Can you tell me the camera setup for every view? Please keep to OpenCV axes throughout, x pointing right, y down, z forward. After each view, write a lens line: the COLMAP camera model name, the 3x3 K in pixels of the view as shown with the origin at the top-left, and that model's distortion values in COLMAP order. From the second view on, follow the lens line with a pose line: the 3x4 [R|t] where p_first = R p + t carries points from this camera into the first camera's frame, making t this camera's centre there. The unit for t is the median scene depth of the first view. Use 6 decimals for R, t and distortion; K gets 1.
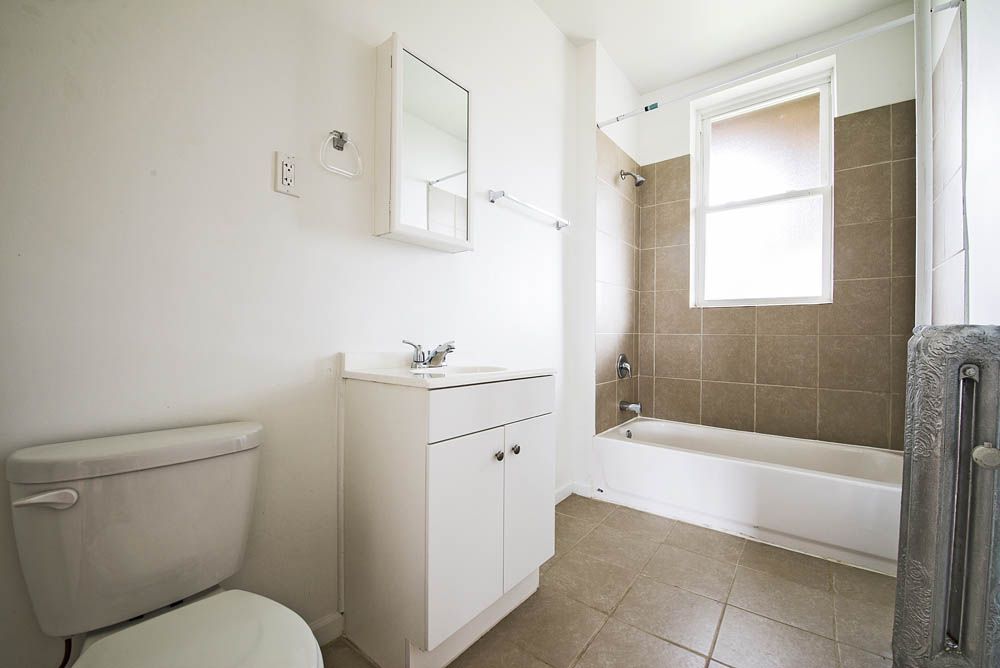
lens RADIAL K [[417.3, 0, 499.2], [0, 417.3, 336.9], [0, 0, 1]] dist [-0.020969, -0.000415]
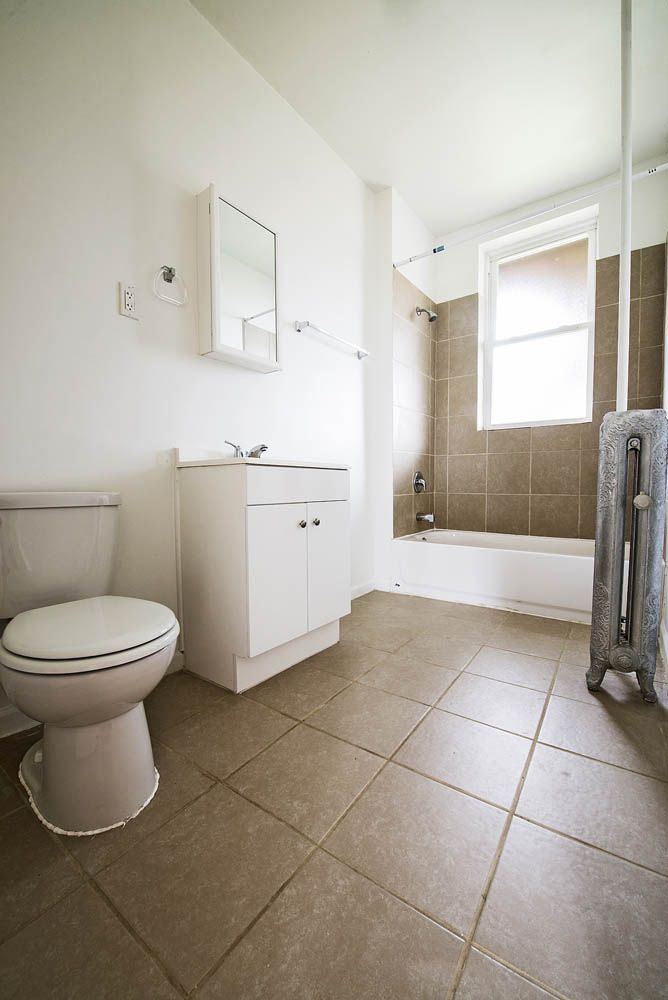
lens RADIAL K [[417.3, 0, 338.7], [0, 417.3, 506.9], [0, 0, 1]] dist [-0.020969, -0.000415]
pose [[0.998862, -0.015077, 0.045245, 0.029160], [0.012683, 0.998527, 0.052748, 0.088900], [-0.045974, -0.052114, 0.997582, -0.159858]]
